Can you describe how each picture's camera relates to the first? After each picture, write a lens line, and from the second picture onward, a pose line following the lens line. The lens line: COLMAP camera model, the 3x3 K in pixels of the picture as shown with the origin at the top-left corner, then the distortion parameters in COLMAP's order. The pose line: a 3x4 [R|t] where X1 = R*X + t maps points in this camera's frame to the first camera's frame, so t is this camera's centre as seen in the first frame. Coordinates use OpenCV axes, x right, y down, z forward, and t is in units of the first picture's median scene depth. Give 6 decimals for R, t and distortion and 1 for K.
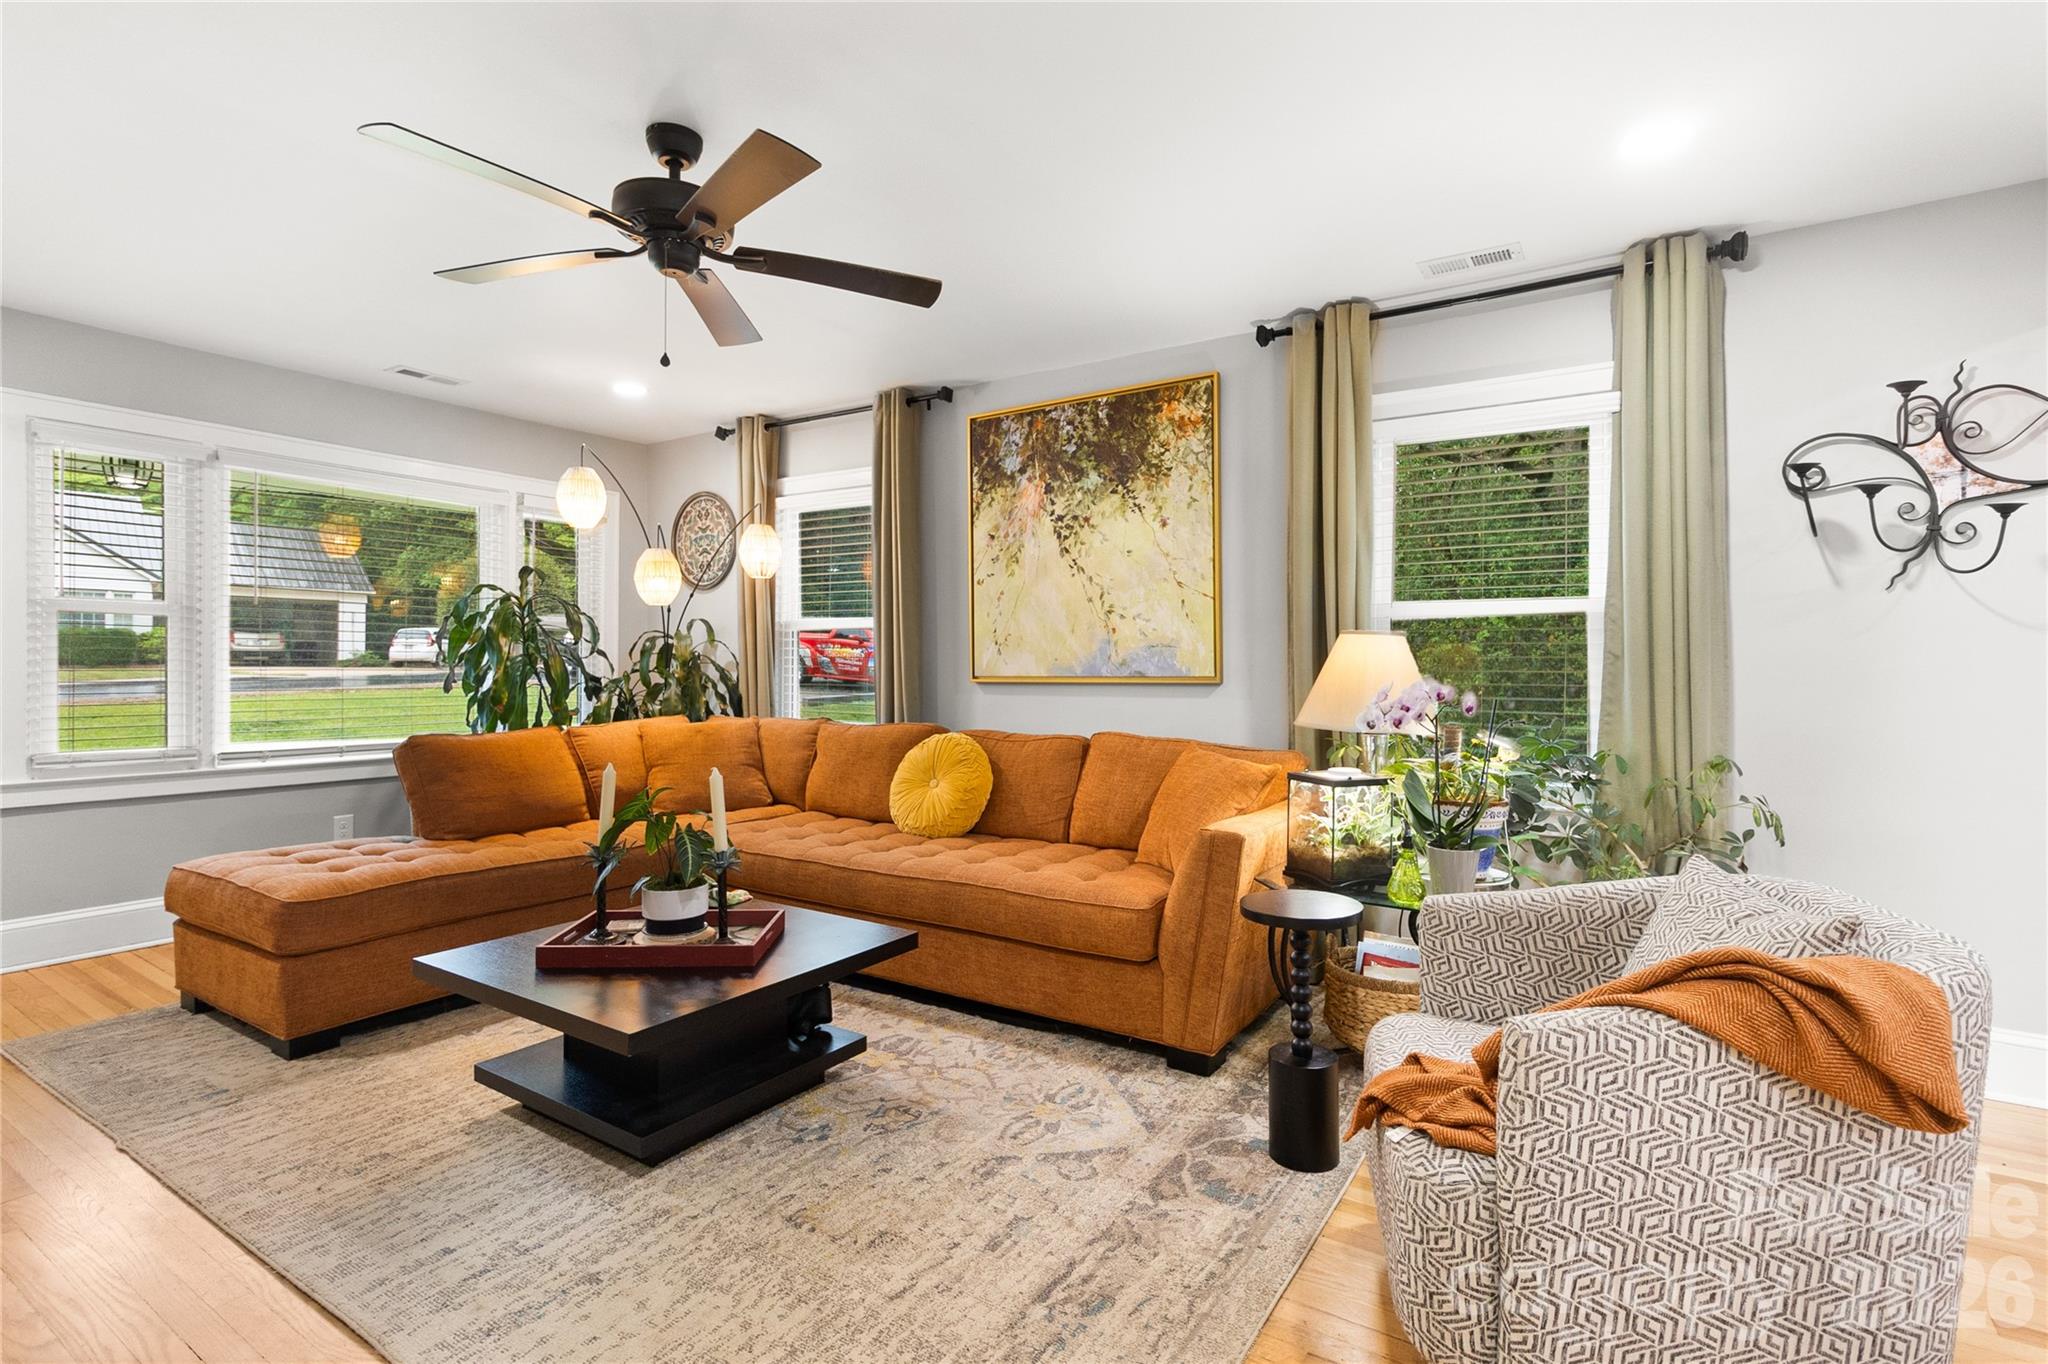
lens RADIAL K [[959.2, 0, 1032.2], [0, 959.2, 662.9], [0, 0, 1]] dist [0.002991, 0.000313]
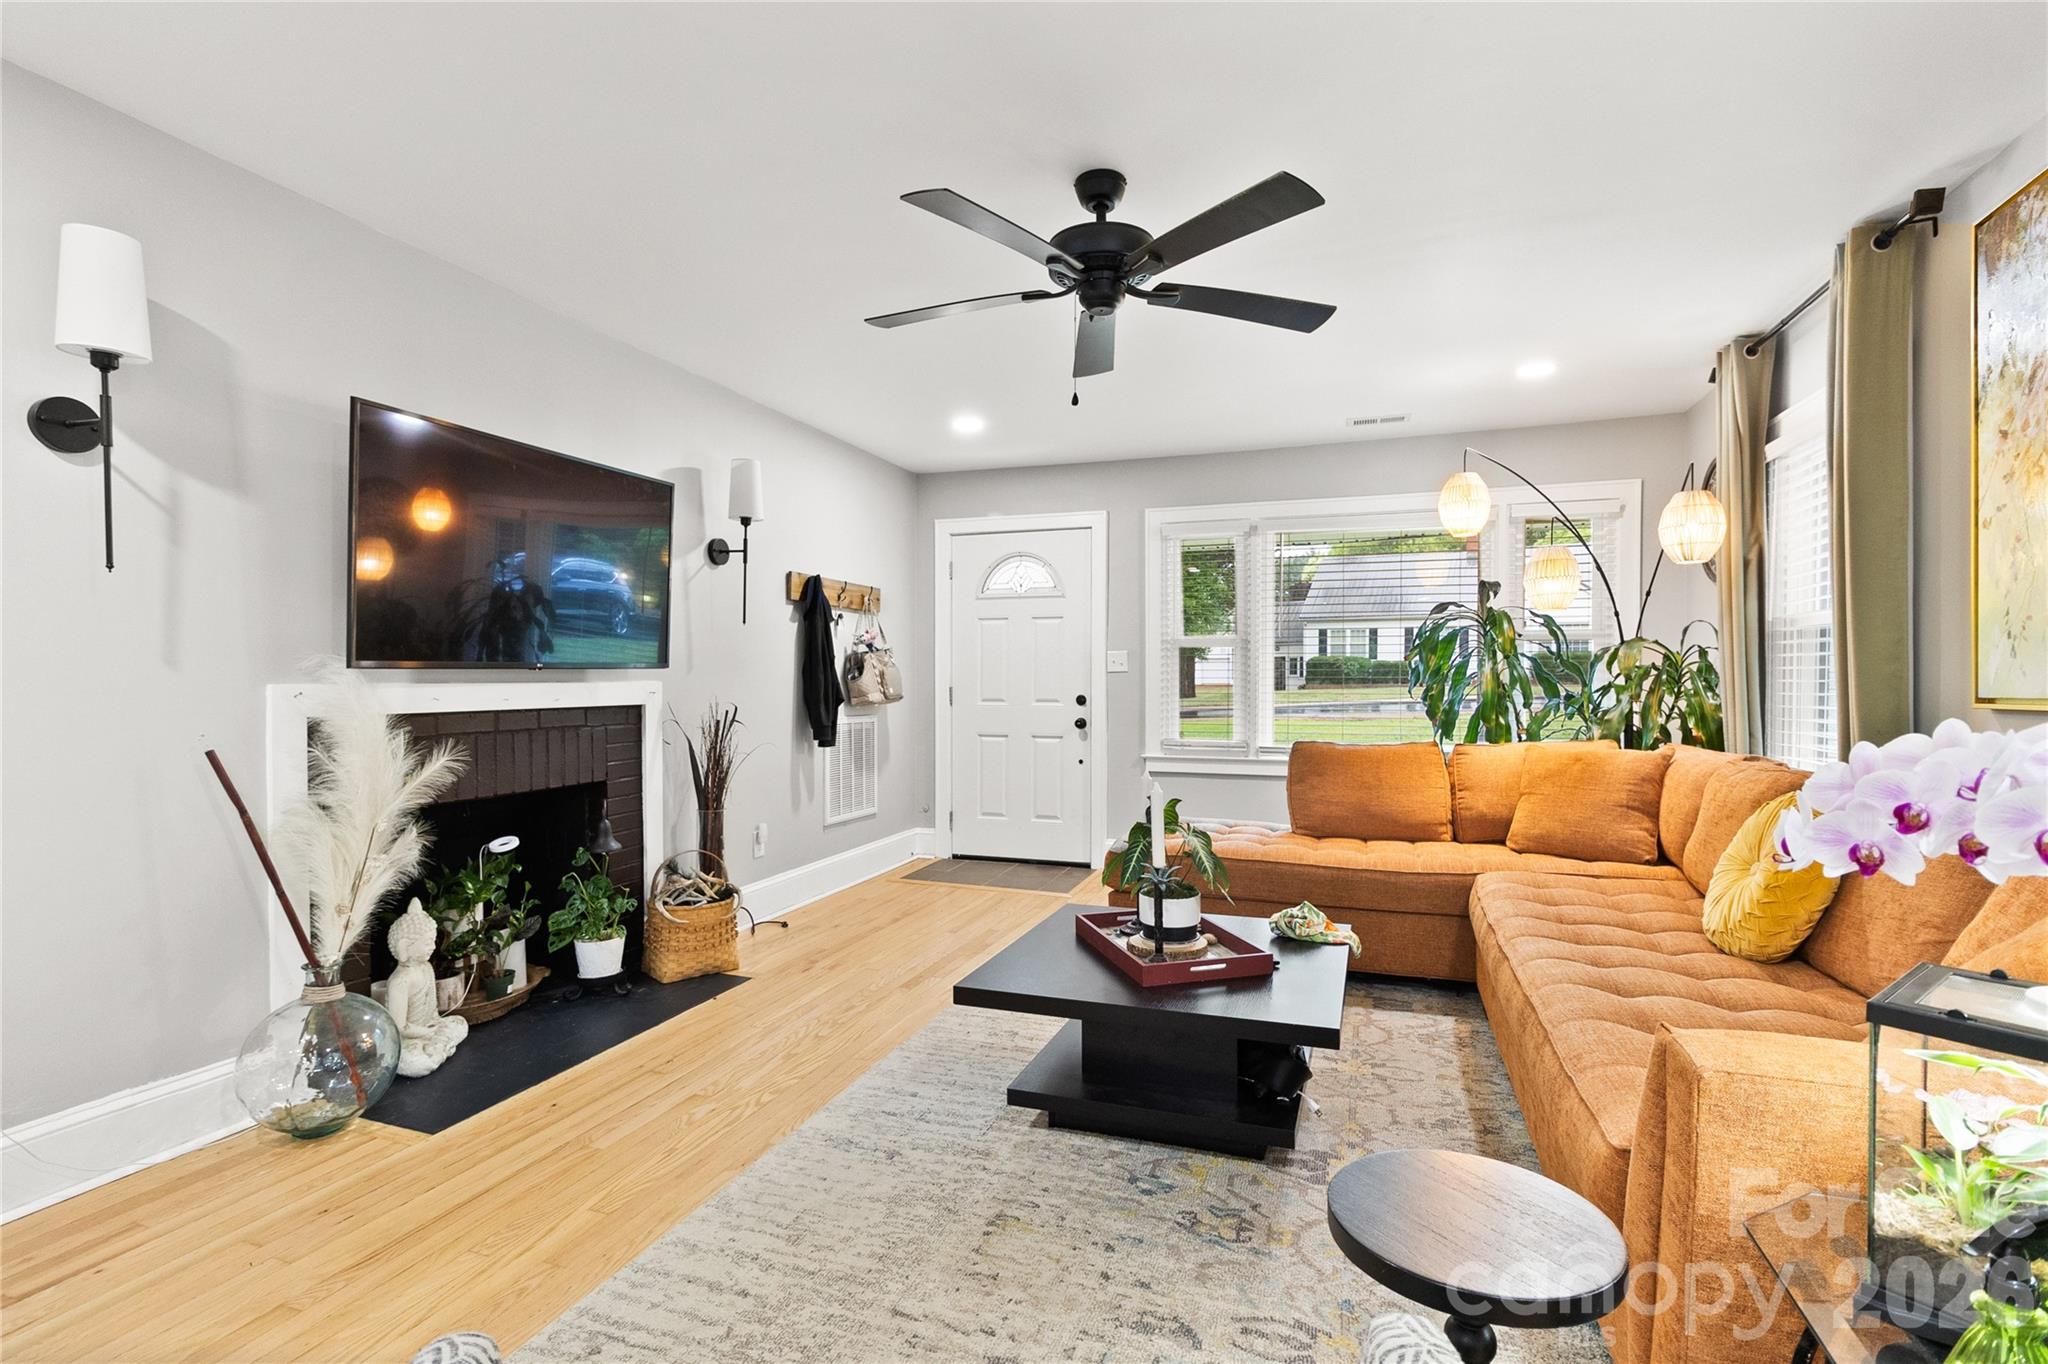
lens RADIAL K [[933.6, 0, 1024.0], [0, 933.6, 682.0], [0, 0, 1]] dist [-0.000192, -0.000254]
pose [[0.252633, -0.002543, -0.967559, 0.574662], [0.002727, 0.999994, -0.001916, 0.009155], [0.967558, -0.002154, 0.252638, 0.619560]]
